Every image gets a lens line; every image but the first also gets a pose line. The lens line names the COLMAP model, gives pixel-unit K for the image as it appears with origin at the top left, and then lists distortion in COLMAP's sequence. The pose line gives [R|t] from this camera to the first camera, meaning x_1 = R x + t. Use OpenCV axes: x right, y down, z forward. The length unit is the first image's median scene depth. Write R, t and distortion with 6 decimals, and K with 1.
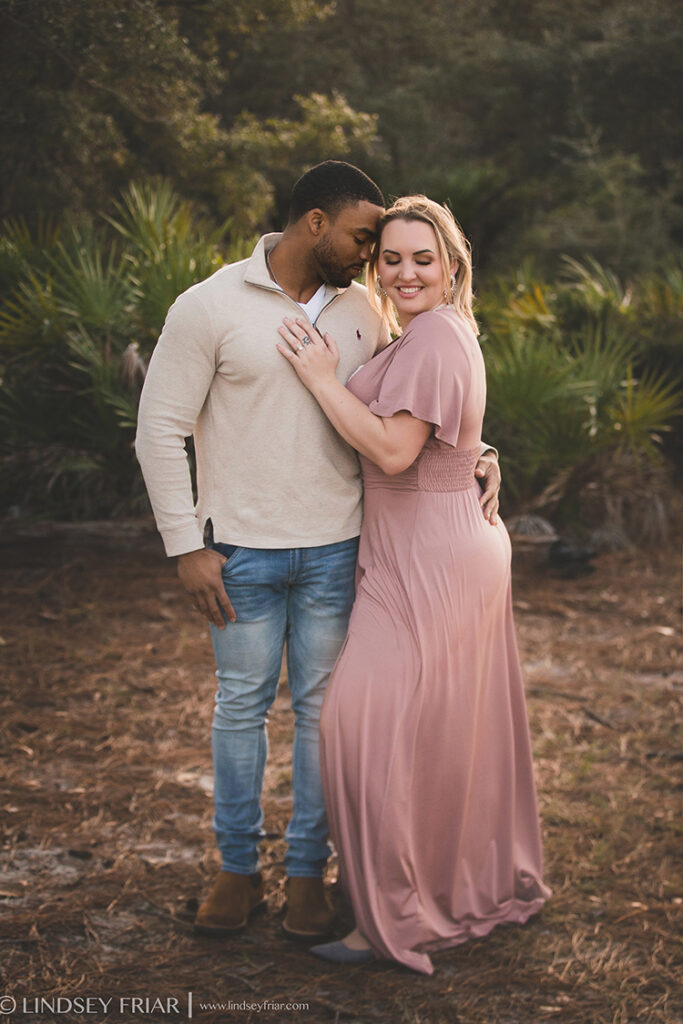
lens RADIAL K [[2084.2, 0, 345.1], [0, 2084.2, 515.9], [0, 0, 1]] dist [-0.227039, 0.000000]
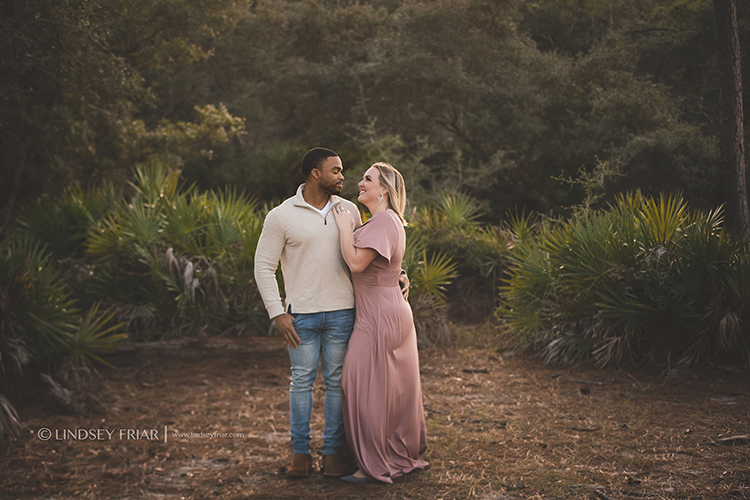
lens RADIAL K [[1448.0, 0, 373.9], [0, 1448.0, 249.4], [0, 0, 1]] dist [-0.310853, 0.000000]
pose [[0.990830, -0.041274, 0.128660, -0.044610], [0.053233, 0.994432, -0.090946, 0.024644], [-0.124190, 0.096961, 0.987510, -0.166067]]
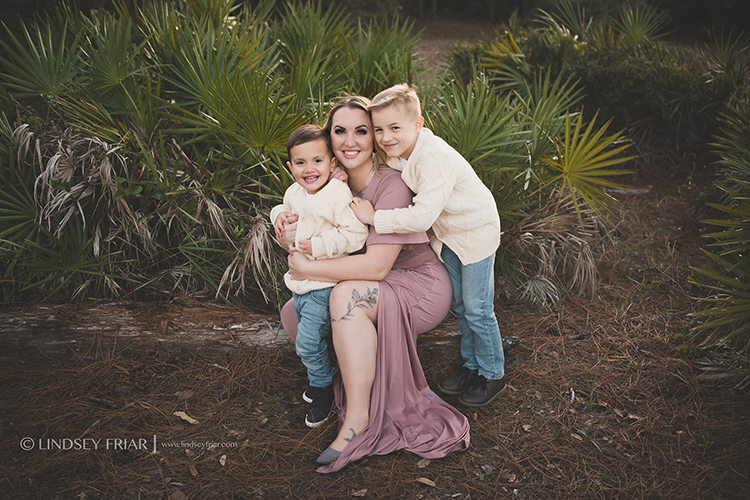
lens RADIAL K [[763.7, 0, 377.1], [0, 763.7, 243.7], [0, 0, 1]] dist [-0.037908, 0.000000]
pose [[0.990328, 0.006838, -0.138578, 0.054963], [0.016656, 0.985702, 0.167672, -0.042731], [0.137743, -0.168358, 0.976055, 0.347183]]
